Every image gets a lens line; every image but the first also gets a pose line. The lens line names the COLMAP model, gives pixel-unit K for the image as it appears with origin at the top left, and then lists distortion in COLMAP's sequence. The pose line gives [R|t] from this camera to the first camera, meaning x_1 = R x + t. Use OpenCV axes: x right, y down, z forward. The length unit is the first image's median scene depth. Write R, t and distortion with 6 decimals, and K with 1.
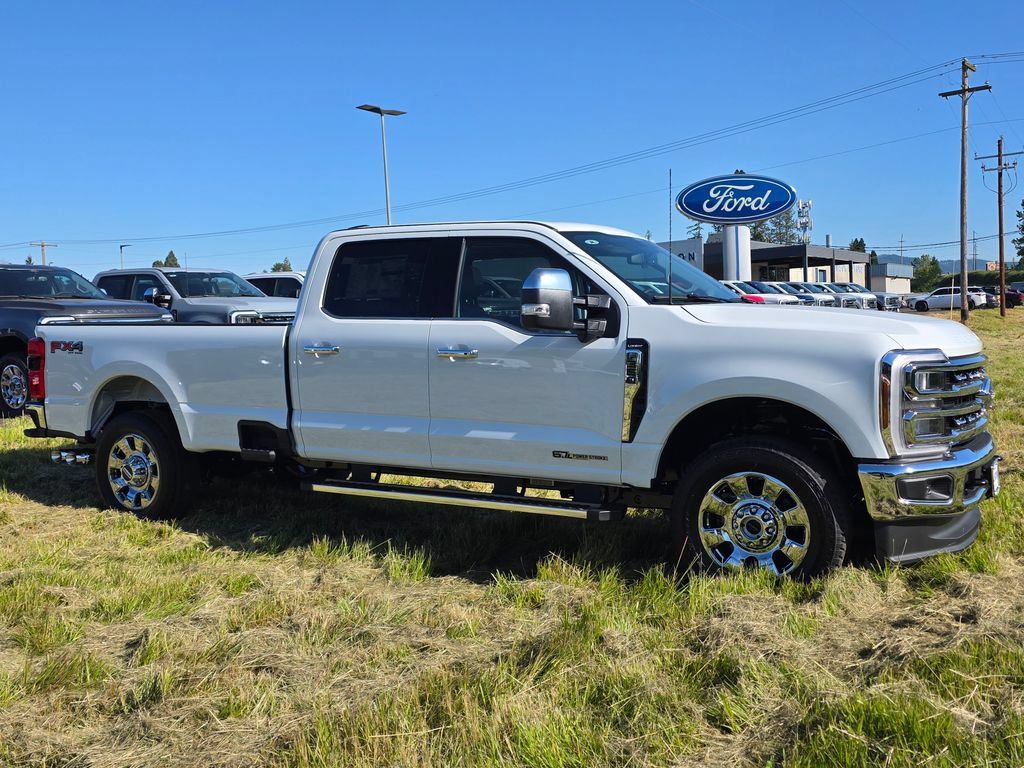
lens RADIAL K [[966.2, 0, 546.6], [0, 966.2, 379.9], [0, 0, 1]] dist [0.116686, -0.193701]
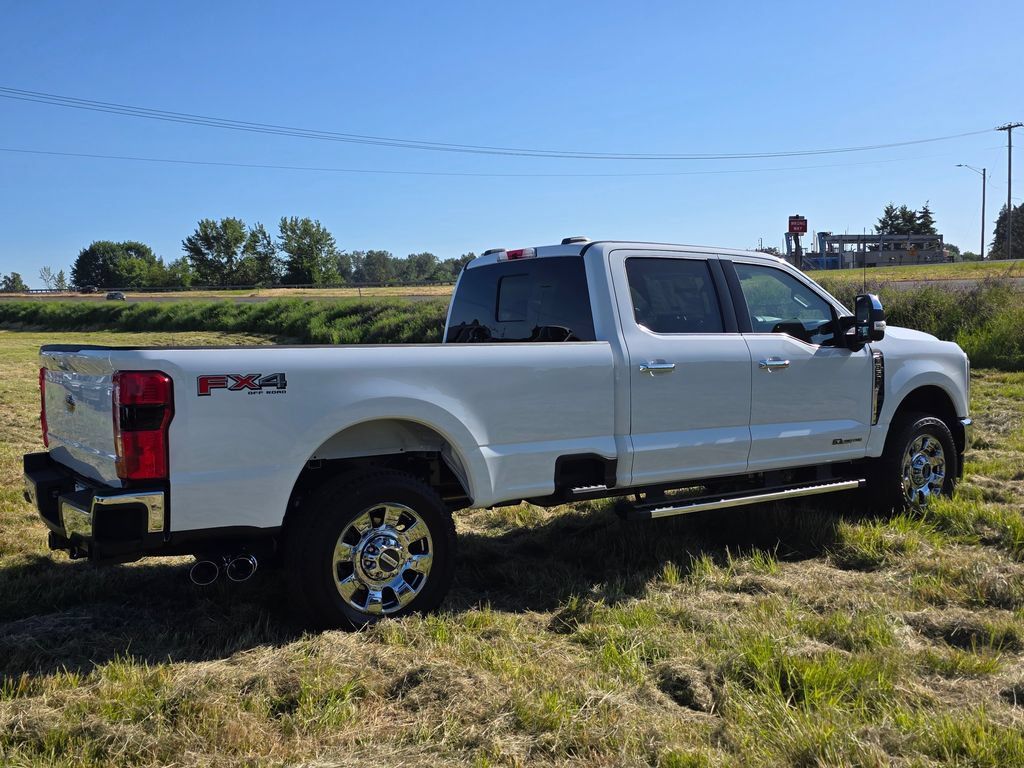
lens RADIAL K [[953.1, 0, 512.0], [0, 953.1, 384.0], [0, 0, 1]] dist [0.113682, -0.184574]
pose [[0.444167, -0.040241, 0.895040, -1.125985], [0.065506, 0.997776, 0.012353, -0.035413], [-0.893546, 0.053143, 0.445815, 0.705224]]
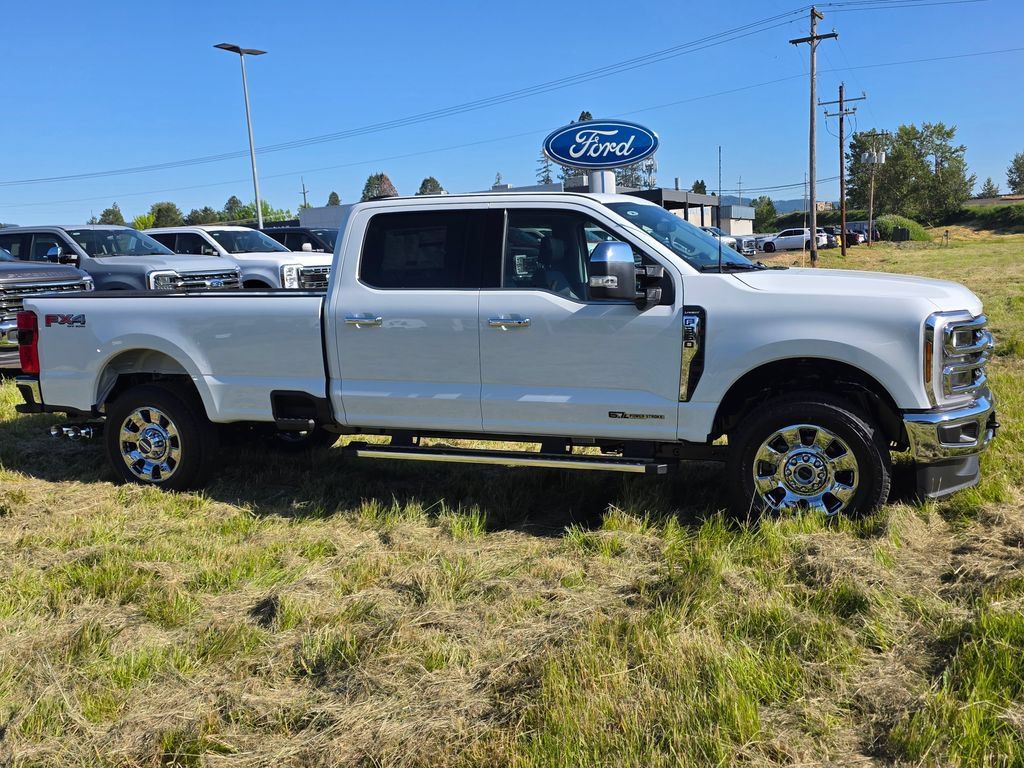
lens RADIAL K [[965.0, 0, 536.7], [0, 965.0, 389.0], [0, 0, 1]] dist [0.109337, -0.181782]
pose [[0.989622, -0.035483, 0.139242, -0.193377], [0.026159, 0.997326, 0.068232, -0.023488], [-0.141291, -0.063882, 0.987905, -0.042668]]
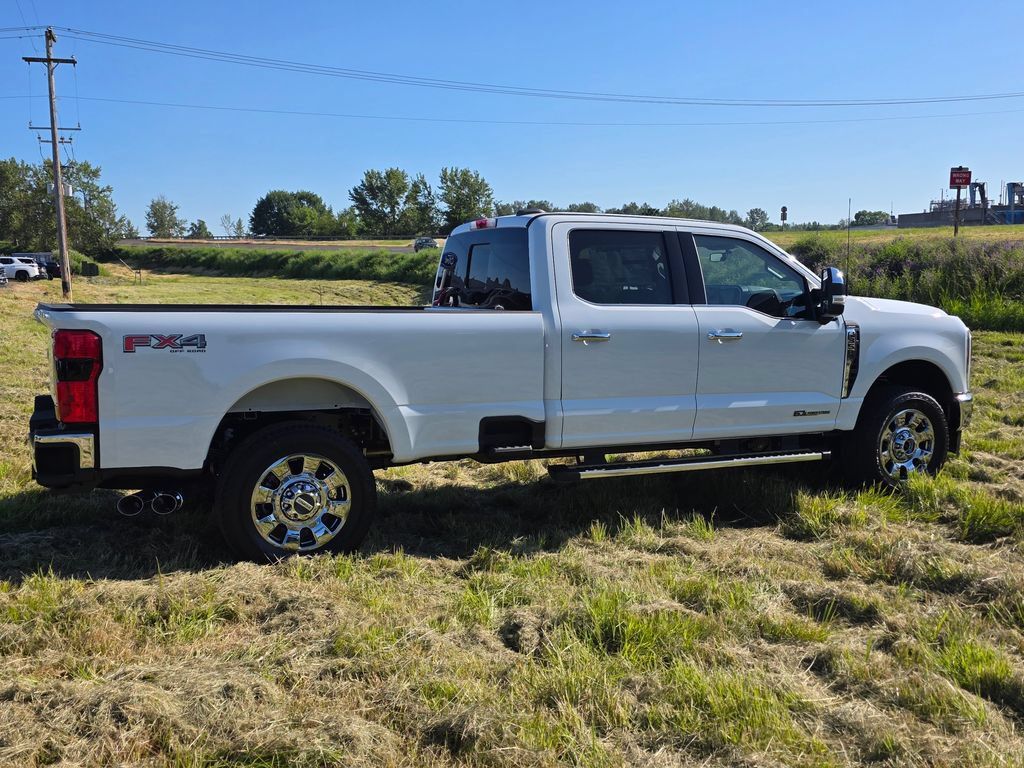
lens RADIAL K [[953.1, 0, 512.0], [0, 953.1, 384.0], [0, 0, 1]] dist [0.113682, -0.184574]
pose [[0.582381, -0.065862, 0.810244, -1.069376], [0.037662, 0.997828, 0.054039, -0.038151], [-0.812043, -0.000956, 0.583597, 0.490739]]
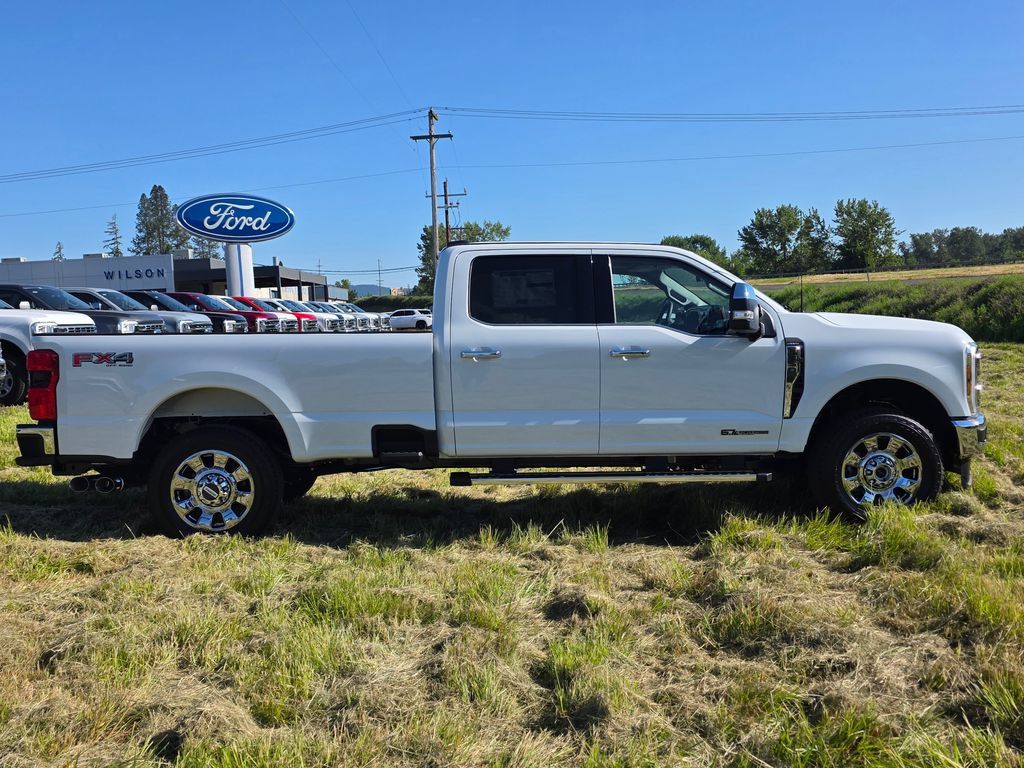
lens RADIAL K [[953.1, 0, 512.0], [0, 953.1, 384.0], [0, 0, 1]] dist [0.113682, -0.184574]
pose [[0.854227, -0.030541, 0.519003, -0.749181], [0.038502, 0.999248, -0.004568, 0.008553], [-0.518473, 0.023885, 0.854760, 0.073535]]
